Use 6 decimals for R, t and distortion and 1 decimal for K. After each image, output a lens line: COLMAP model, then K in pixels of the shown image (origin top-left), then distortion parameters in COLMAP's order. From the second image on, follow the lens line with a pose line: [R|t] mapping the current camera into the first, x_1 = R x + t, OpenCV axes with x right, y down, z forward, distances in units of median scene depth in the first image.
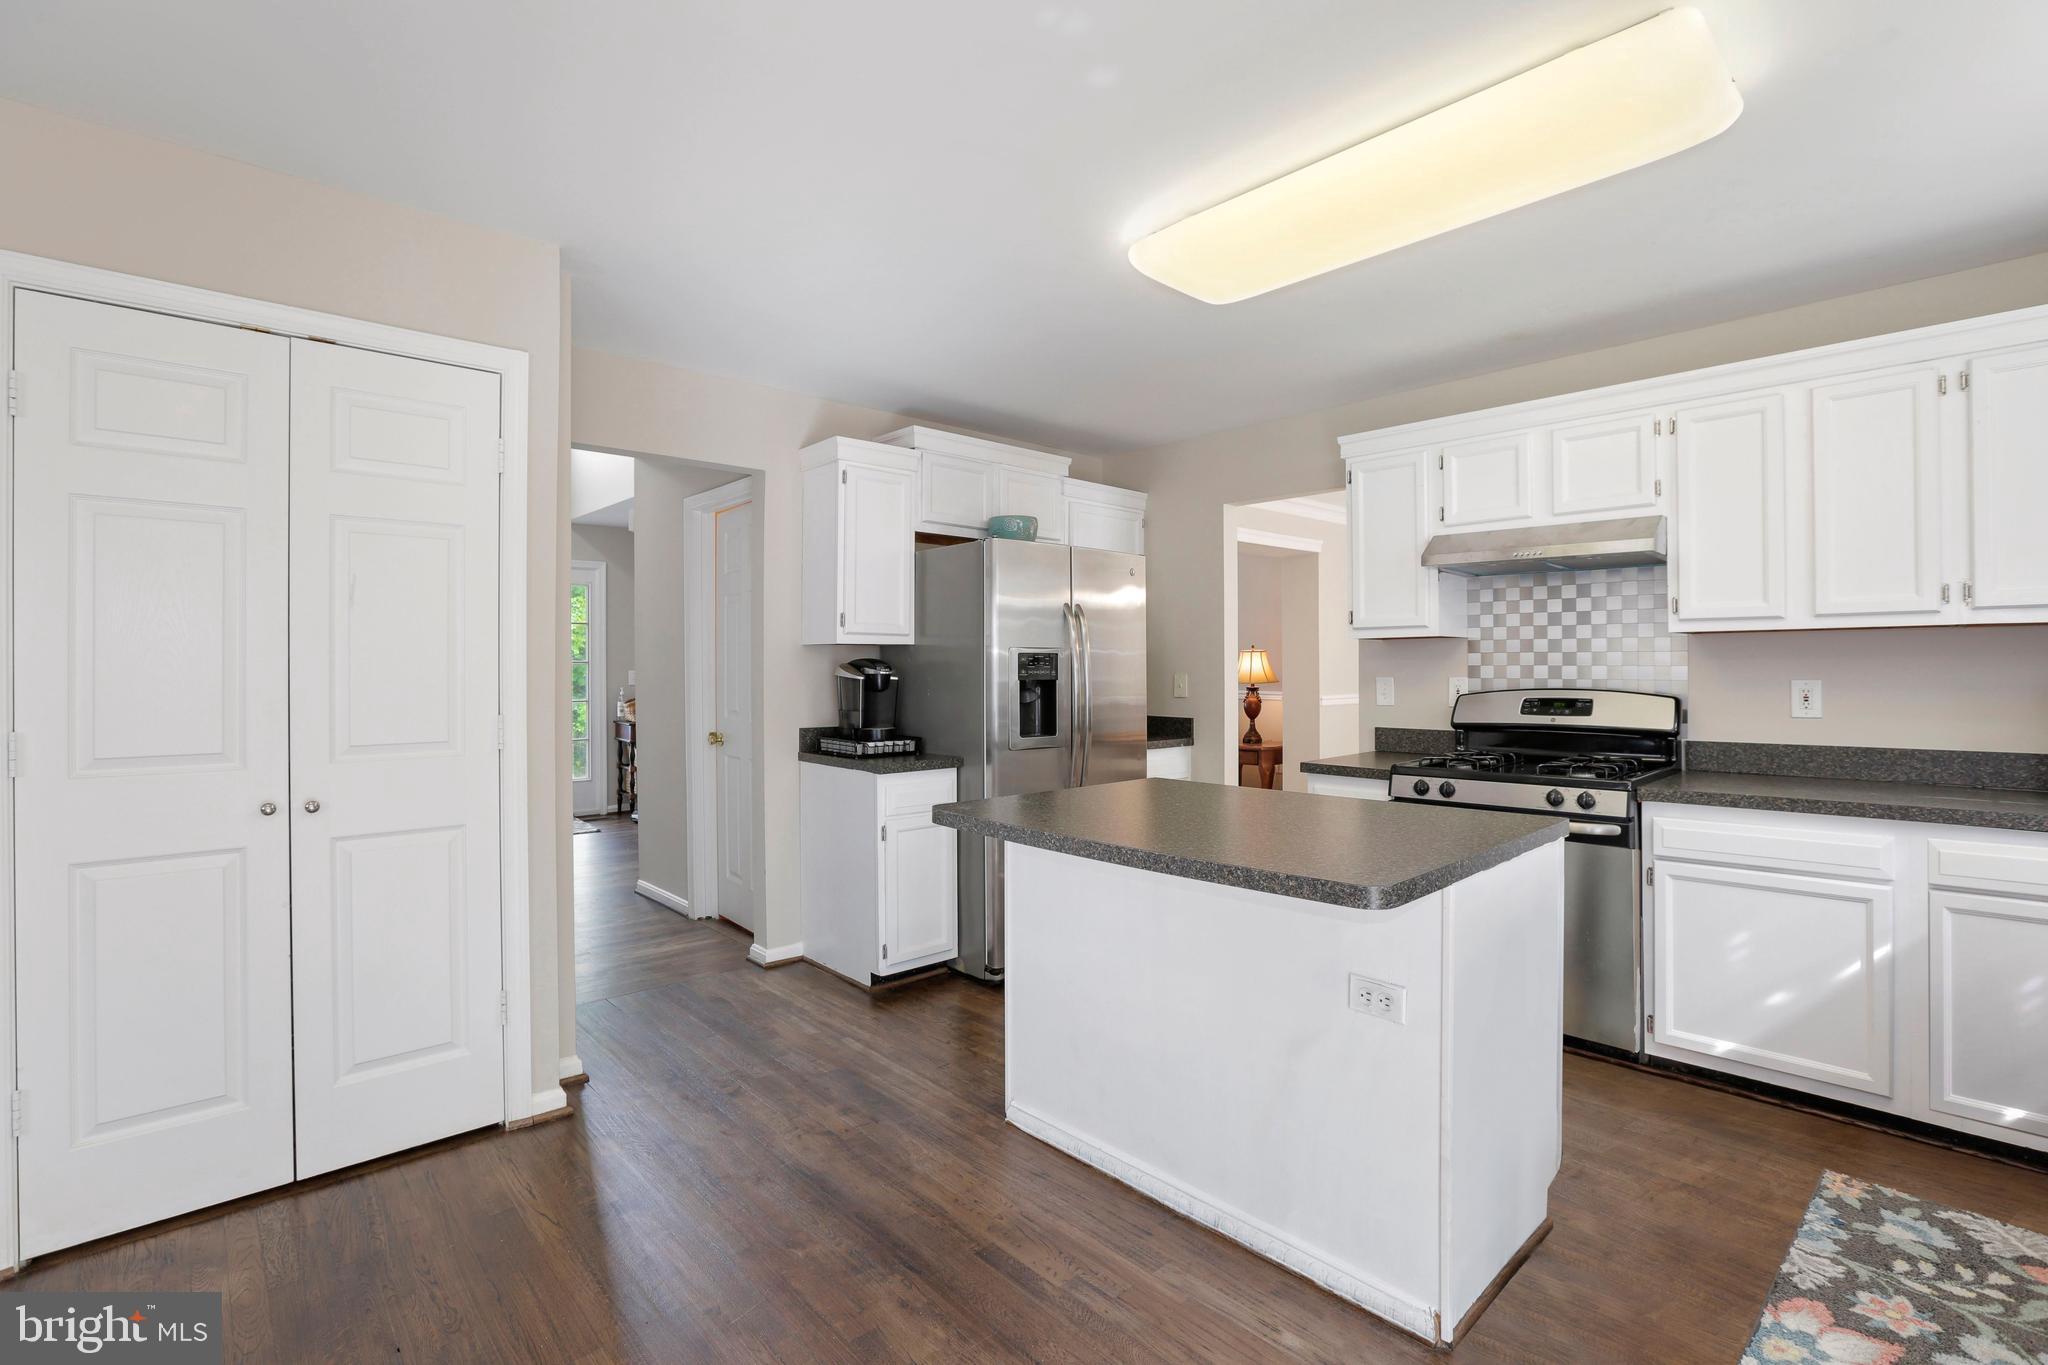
lens RADIAL K [[927.0, 0, 1024.0], [0, 927.0, 682.5], [0, 0, 1]] dist [-0.000573, -0.000170]
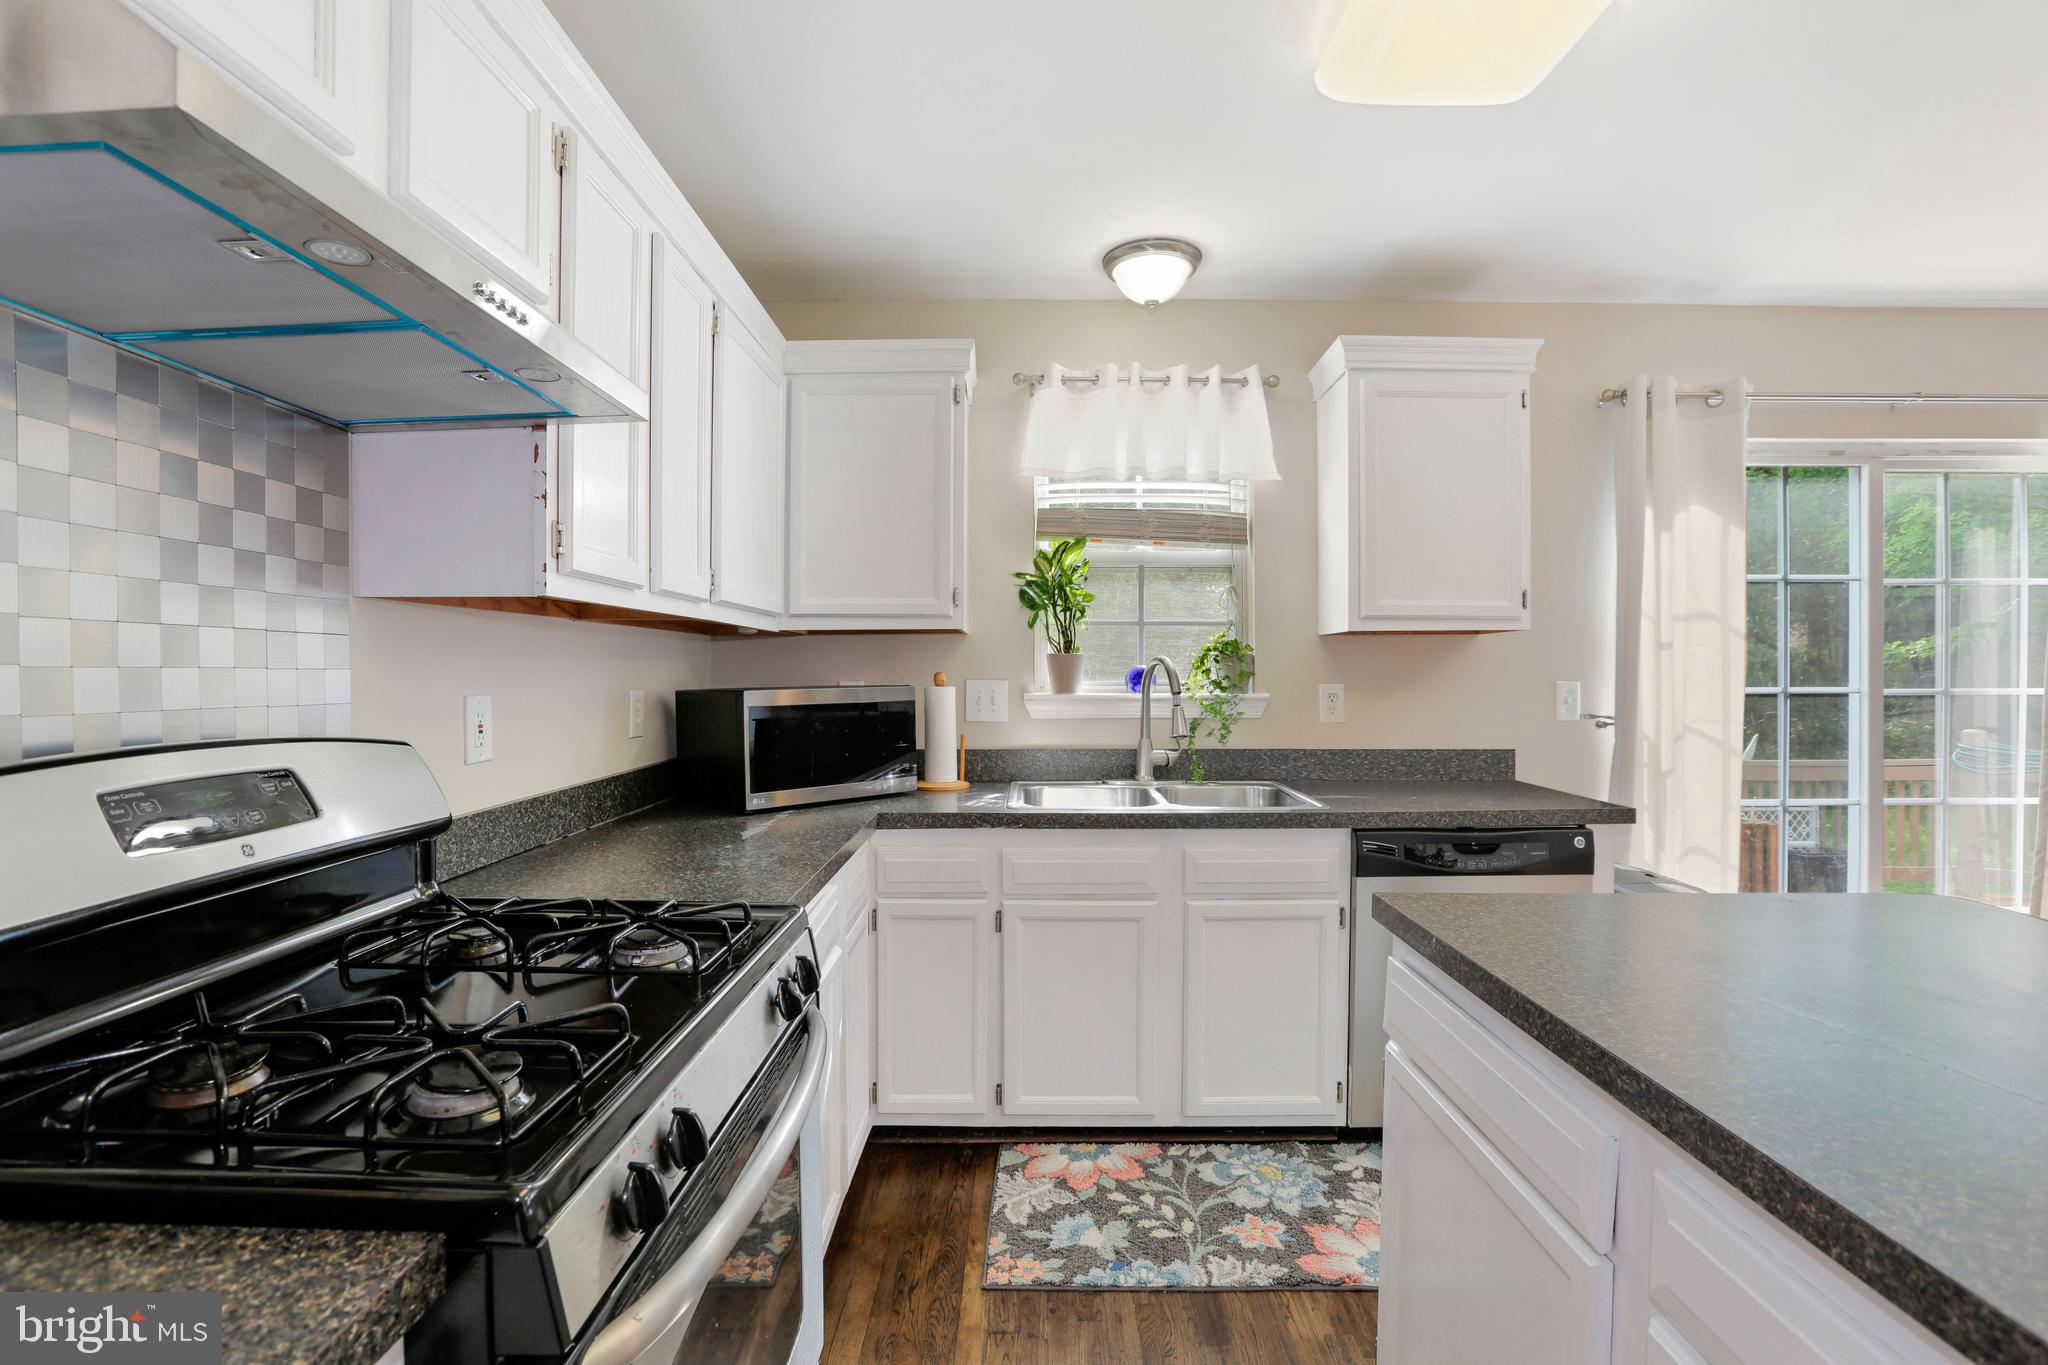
lens RADIAL K [[927.0, 0, 1024.0], [0, 927.0, 682.5], [0, 0, 1]] dist [-0.000573, -0.000170]
pose [[-0.729627, -0.006601, 0.683813, 0.316933], [0.009291, 0.999765, 0.019564, -0.029291], [-0.683782, 0.020628, -0.729395, 1.783375]]
